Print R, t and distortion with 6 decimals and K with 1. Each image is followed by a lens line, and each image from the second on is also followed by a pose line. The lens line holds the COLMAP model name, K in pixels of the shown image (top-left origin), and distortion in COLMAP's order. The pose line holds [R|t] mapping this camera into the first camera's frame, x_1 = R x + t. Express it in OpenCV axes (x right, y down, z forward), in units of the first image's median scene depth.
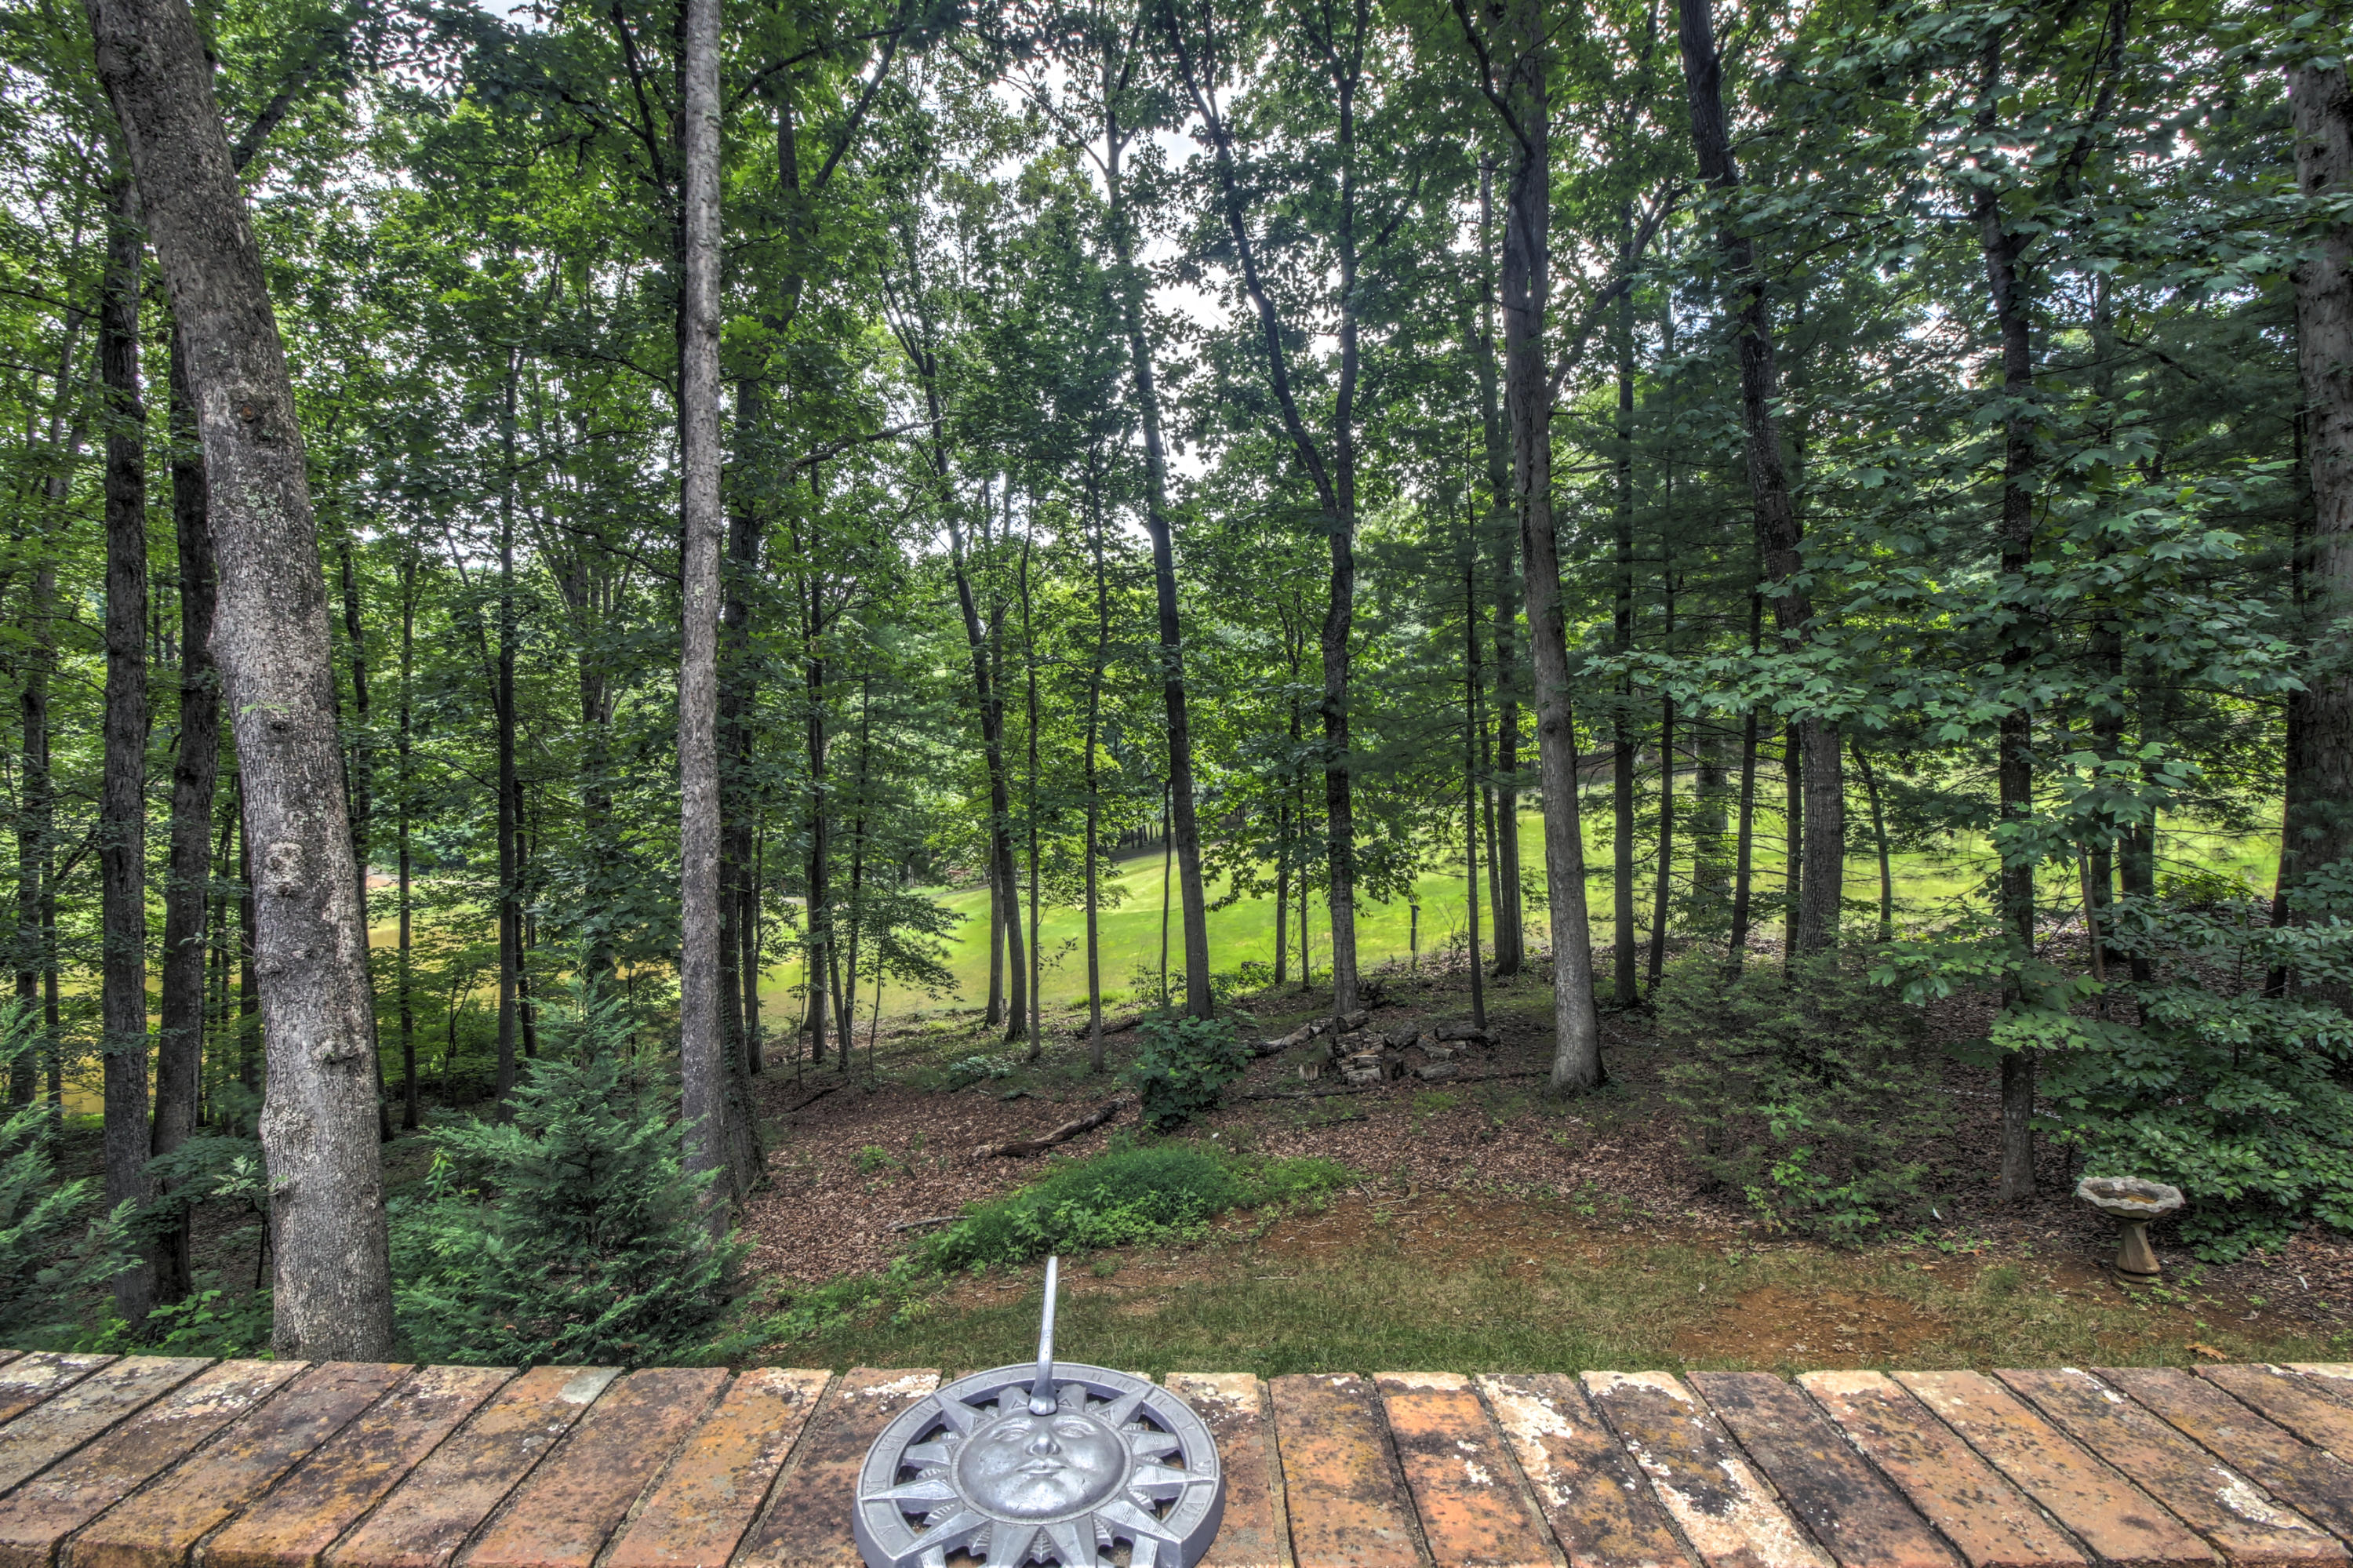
lens RADIAL K [[1087.1, 0, 1172.4], [0, 1087.1, 764.9], [0, 0, 1]] dist [-0.024931, 0.000015]
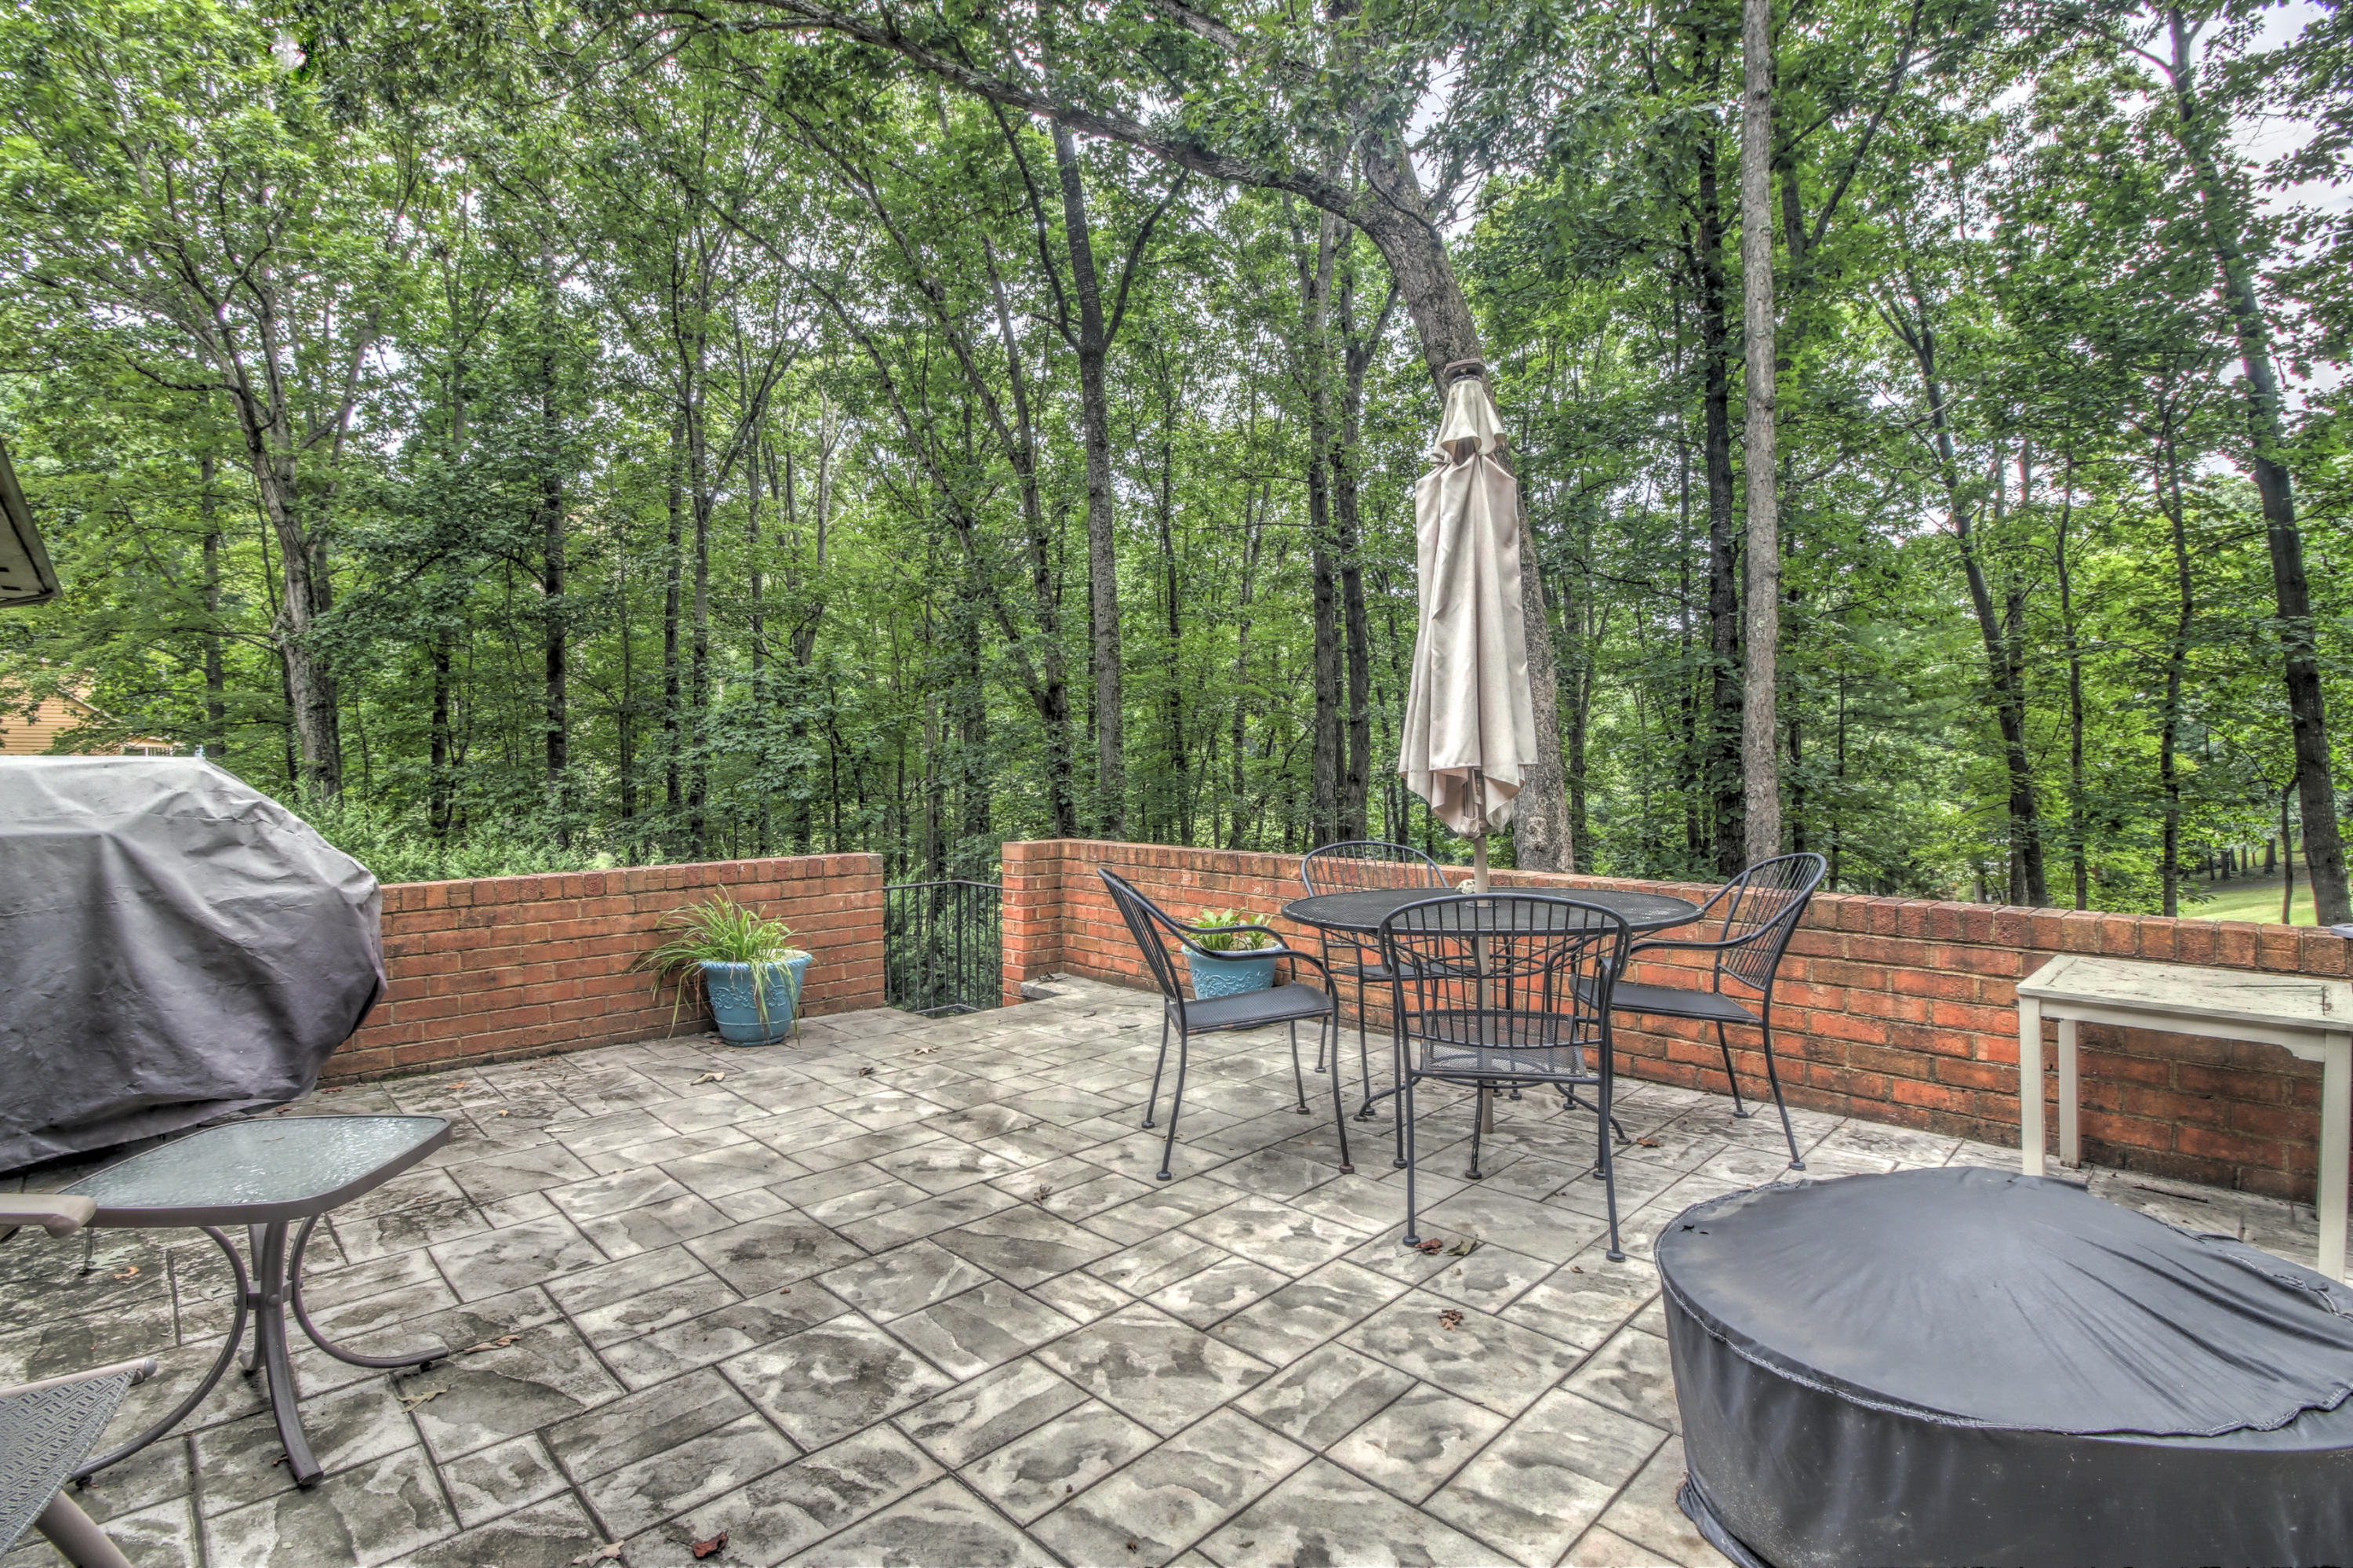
lens RADIAL K [[1087.1, 0, 1172.4], [0, 1087.1, 764.9], [0, 0, 1]] dist [-0.024931, 0.000015]
pose [[0.688760, -0.011639, -0.724896, -0.008553], [0.006732, 0.999931, -0.009658, 0.001922], [0.724958, 0.001772, 0.688791, -0.139956]]
